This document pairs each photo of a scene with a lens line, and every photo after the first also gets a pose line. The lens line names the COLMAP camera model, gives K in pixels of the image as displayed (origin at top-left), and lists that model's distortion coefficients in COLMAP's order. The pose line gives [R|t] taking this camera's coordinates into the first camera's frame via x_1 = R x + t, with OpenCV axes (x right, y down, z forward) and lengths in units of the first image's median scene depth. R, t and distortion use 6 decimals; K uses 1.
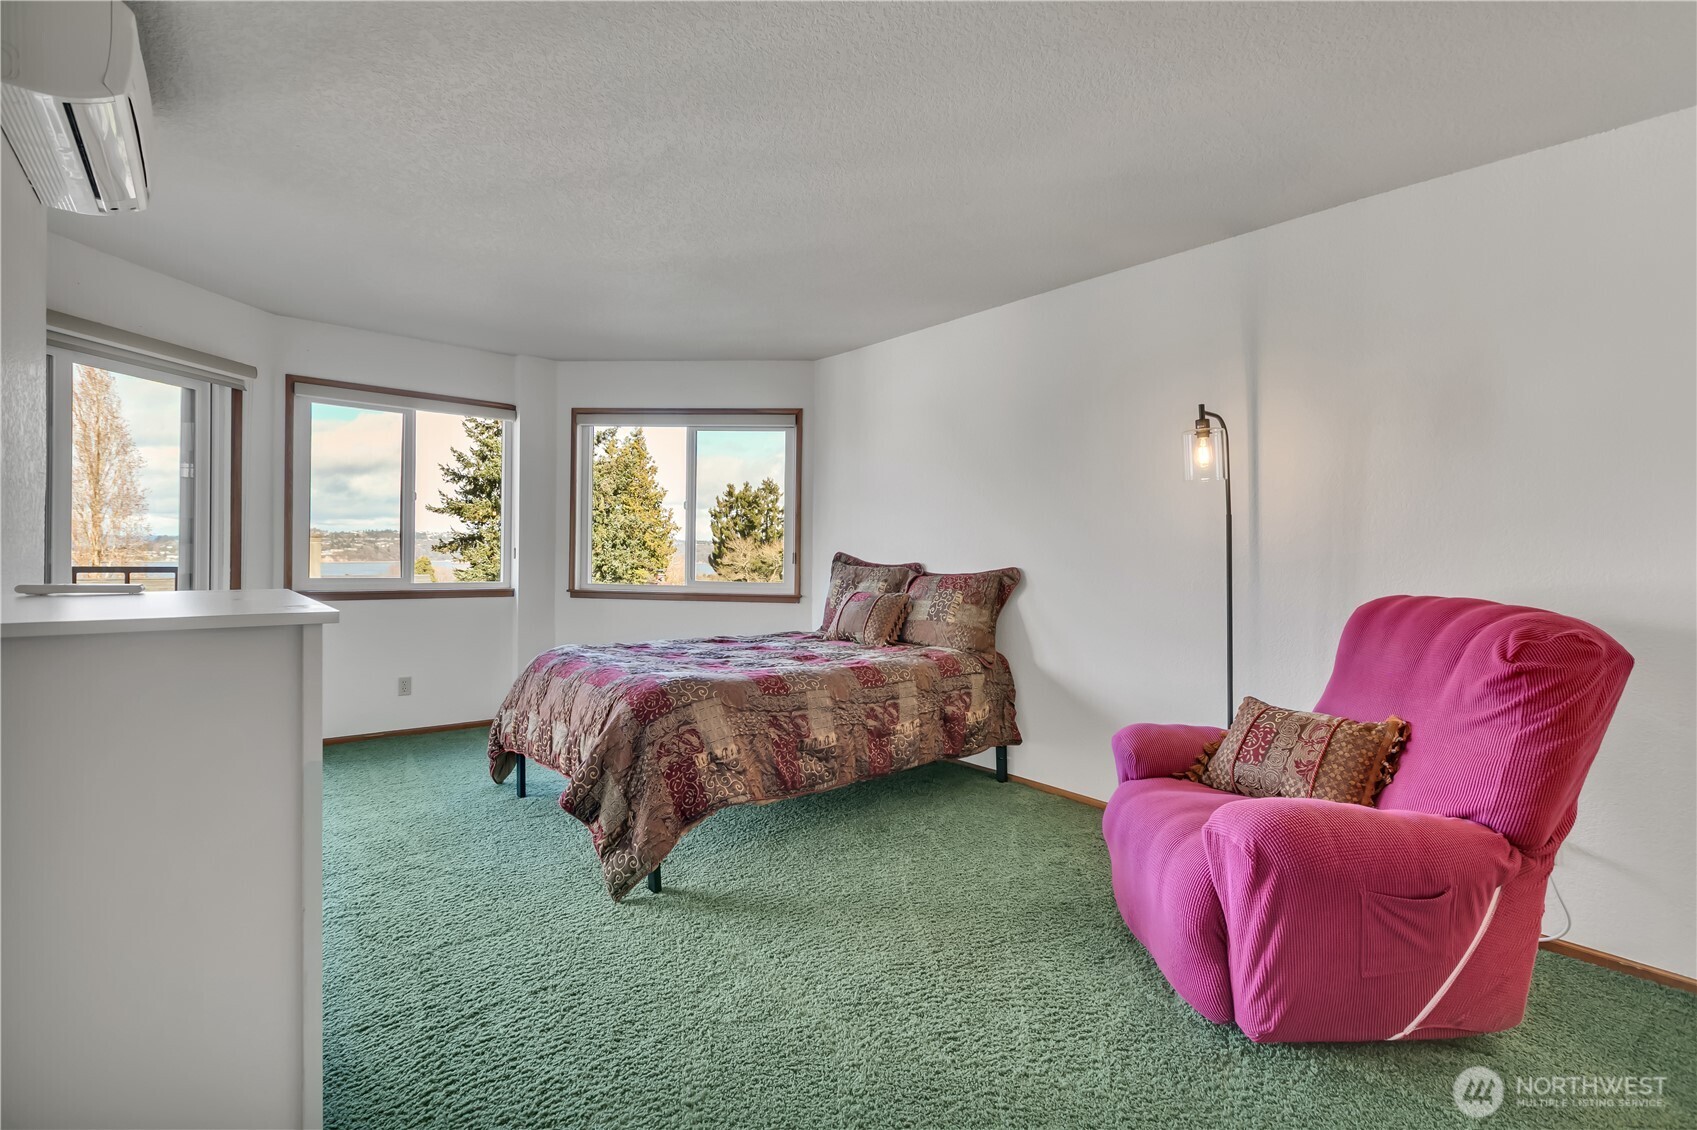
lens RADIAL K [[779.0, 0, 855.6], [0, 779.0, 544.3], [0, 0, 1]] dist [-0.000489, 0.000060]
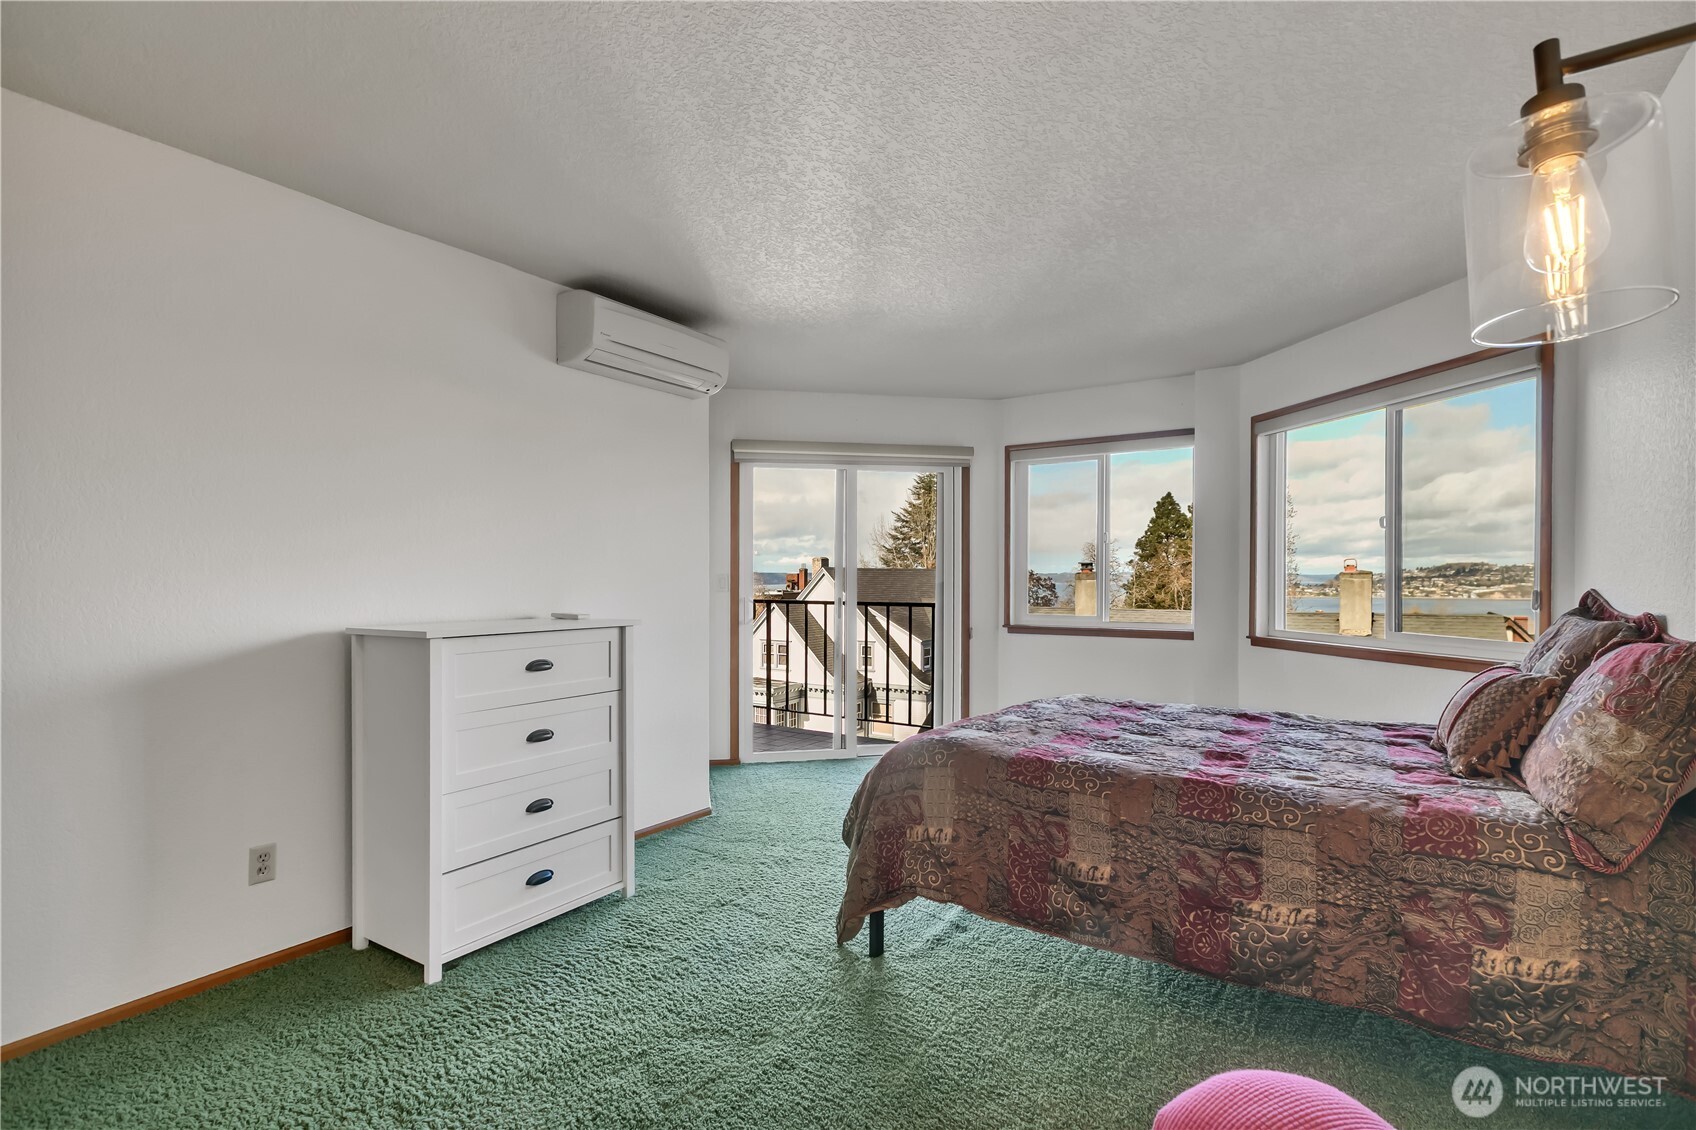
lens RADIAL K [[794.2, 0, 846.6], [0, 794.2, 588.1], [0, 0, 1]] dist [0.002321, 0.000062]
pose [[0.265159, -0.009577, -0.964157, 0.520291], [0.018980, 0.999809, -0.004711, 0.004544], [0.964018, -0.017050, 0.265290, 0.562738]]
